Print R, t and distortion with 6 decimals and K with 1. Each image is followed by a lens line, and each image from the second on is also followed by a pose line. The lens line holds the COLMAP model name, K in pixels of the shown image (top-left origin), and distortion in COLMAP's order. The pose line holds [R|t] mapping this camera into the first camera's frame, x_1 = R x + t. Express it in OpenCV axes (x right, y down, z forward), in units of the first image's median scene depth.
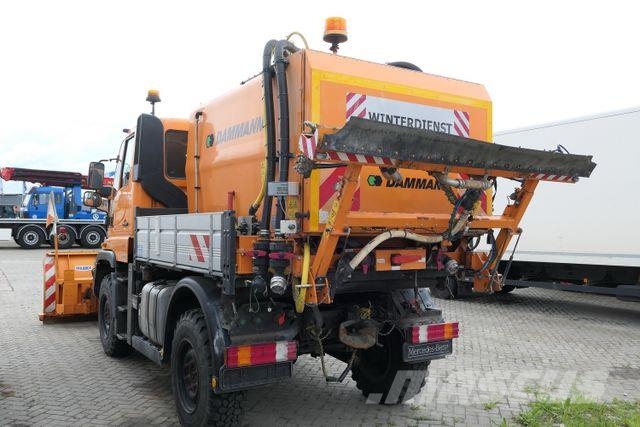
lens RADIAL K [[683.2, 0, 320.0], [0, 683.2, 213.5], [0, 0, 1]] dist [0.004634, 0.015145]
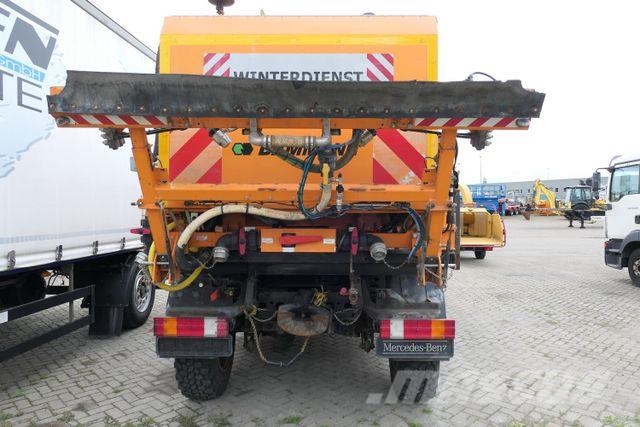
lens RADIAL K [[485.9, 0, 320.0], [0, 485.9, 213.5], [0, 0, 1]] dist [-0.004841, 0.000930]
pose [[0.793295, -0.003274, -0.608829, 0.517307], [0.013861, 0.999823, 0.012684, 0.027112], [0.608680, -0.018501, 0.793200, 0.540636]]
